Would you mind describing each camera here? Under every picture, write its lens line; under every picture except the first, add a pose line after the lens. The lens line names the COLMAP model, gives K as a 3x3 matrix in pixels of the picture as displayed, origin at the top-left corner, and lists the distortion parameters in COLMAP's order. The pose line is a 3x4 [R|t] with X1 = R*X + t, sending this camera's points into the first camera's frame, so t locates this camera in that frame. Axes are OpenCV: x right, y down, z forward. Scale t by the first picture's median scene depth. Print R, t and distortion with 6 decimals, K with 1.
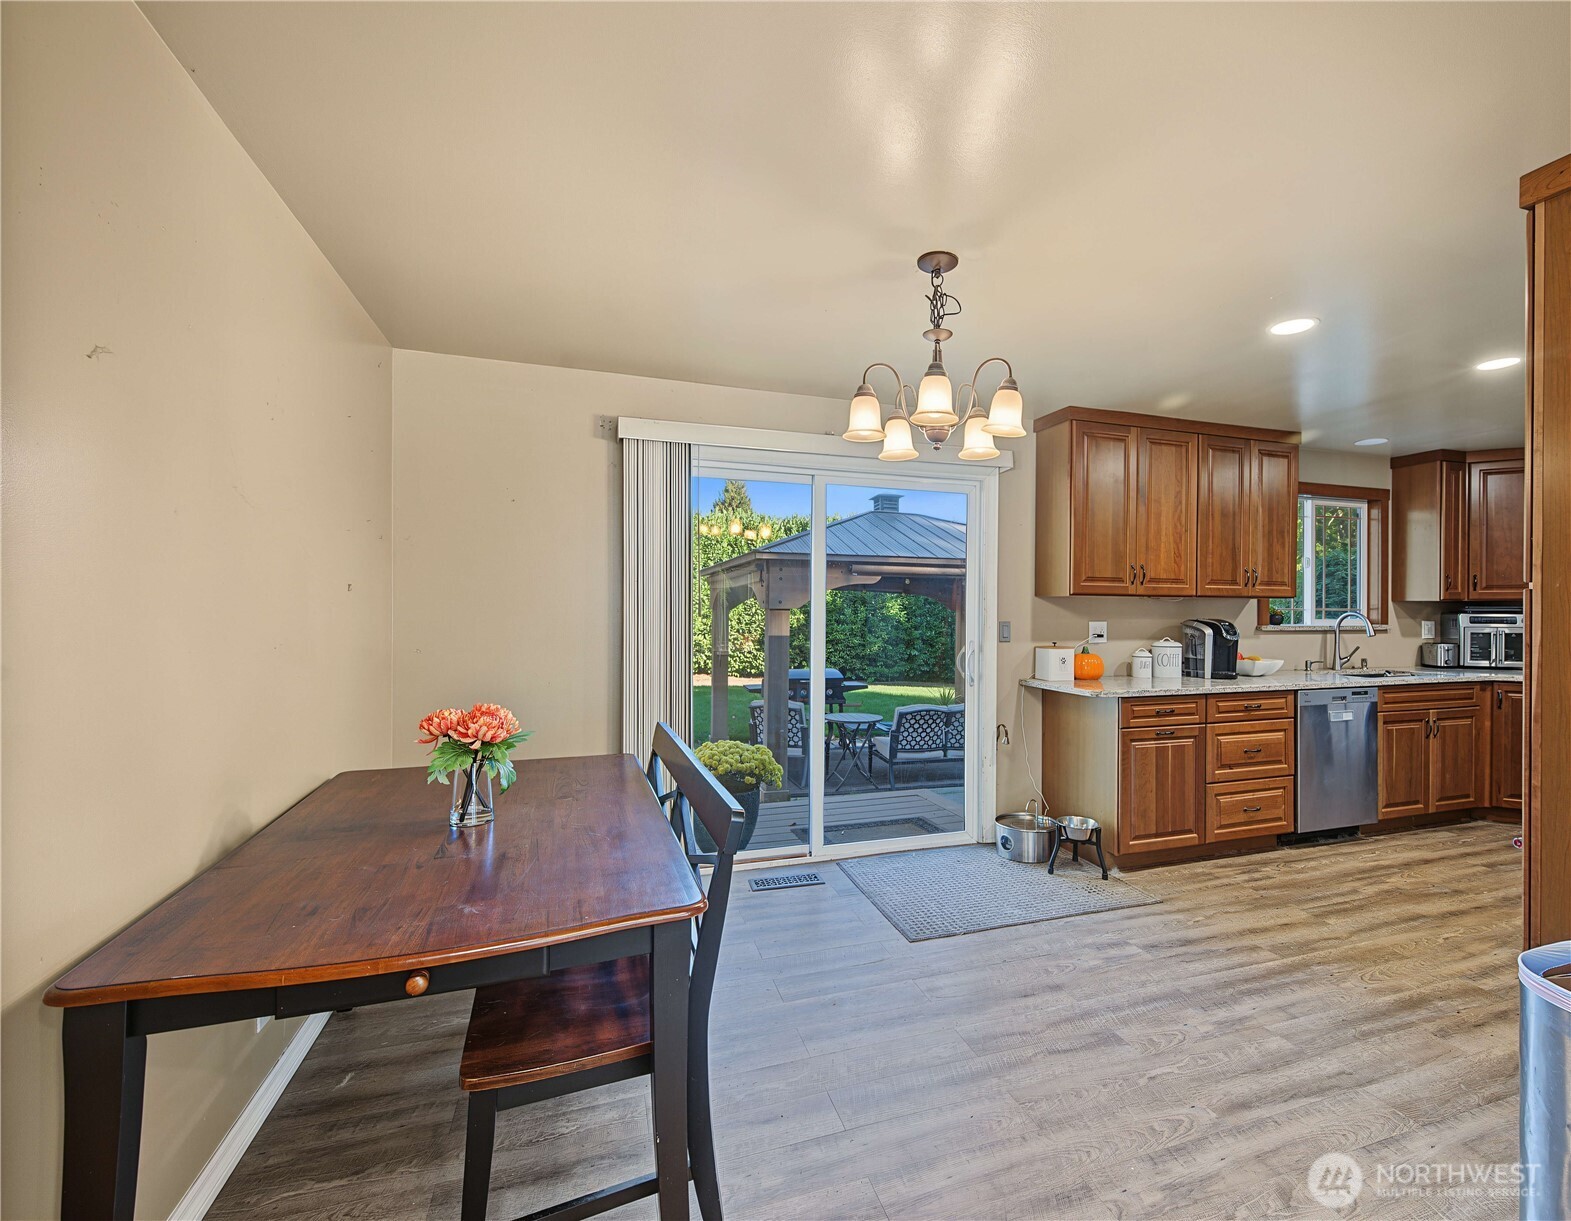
lens RADIAL K [[769.8, 0, 785.5], [0, 769.8, 610.5], [0, 0, 1]] dist [0.000204, -0.000390]
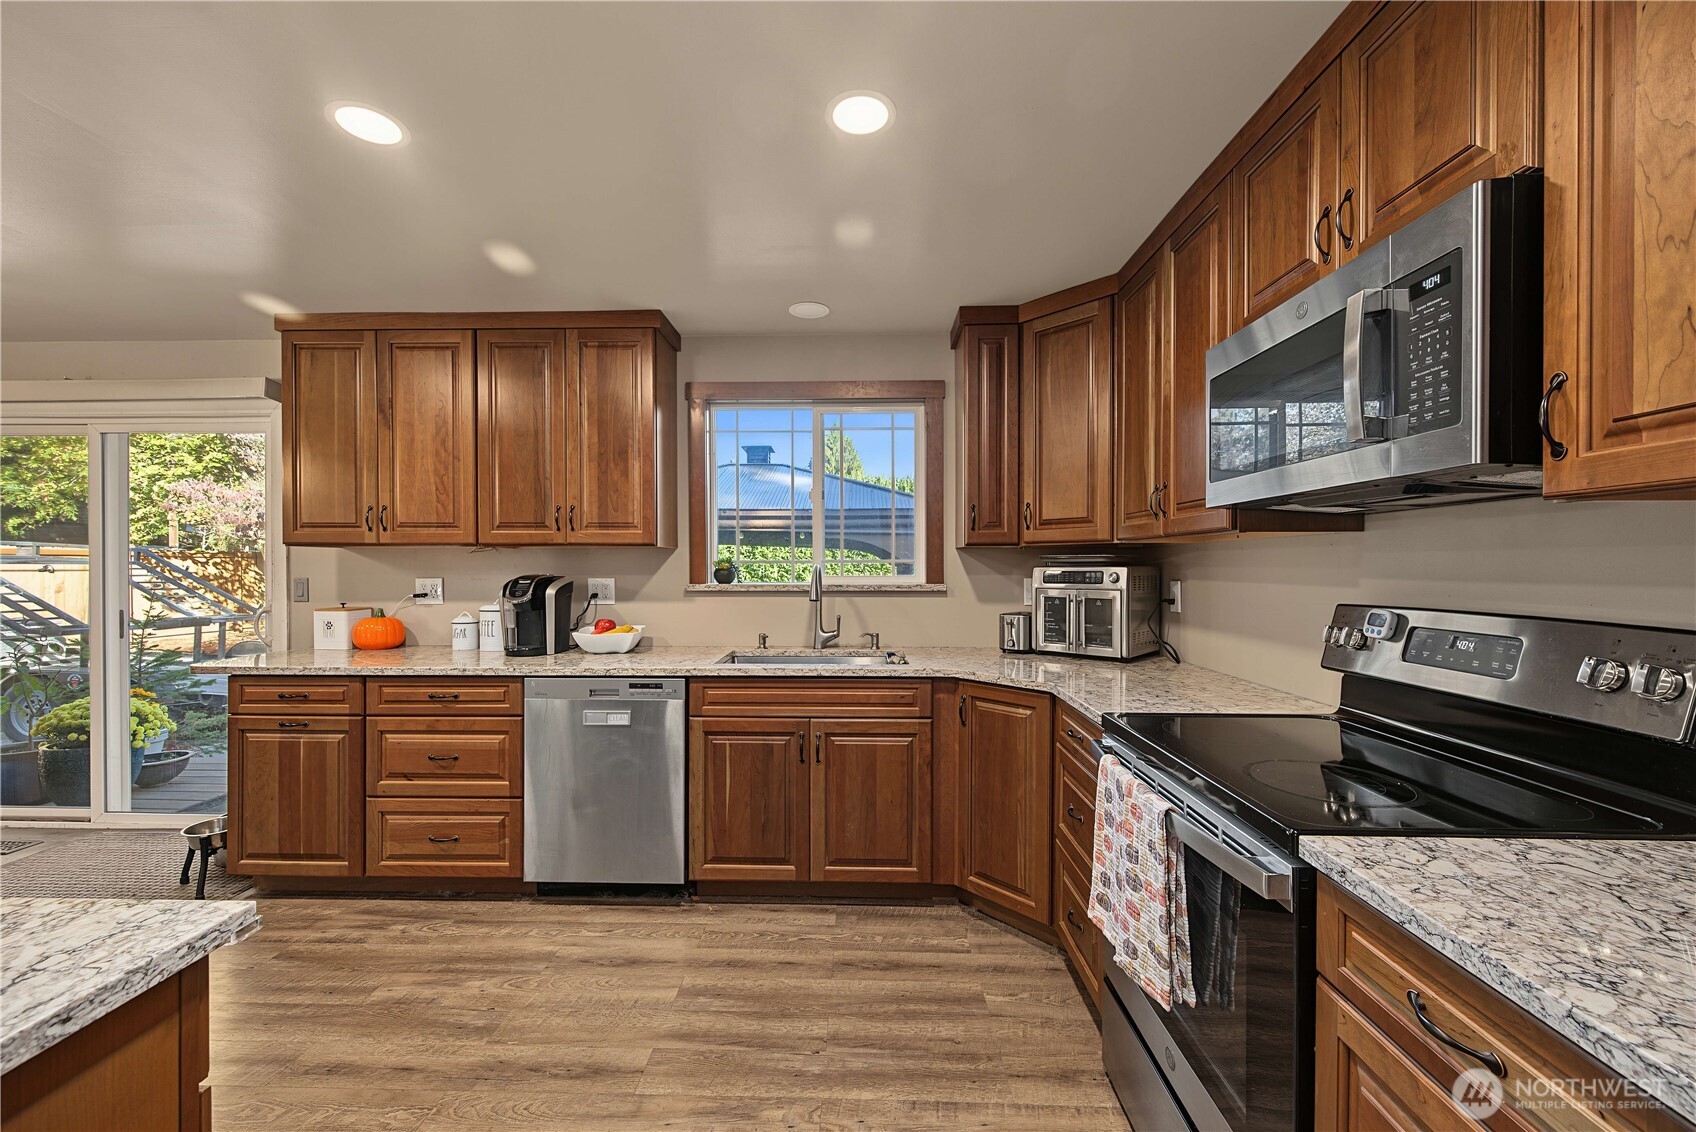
lens RADIAL K [[681.4, 0, 848.0], [0, 681.4, 566.0], [0, 0, 1]] dist [0.001663, -0.000157]
pose [[0.929150, -0.004215, -0.369678, 1.172100], [0.004453, 0.999990, -0.000209, 0.004333], [0.369676, -0.001452, 0.929160, 0.535665]]
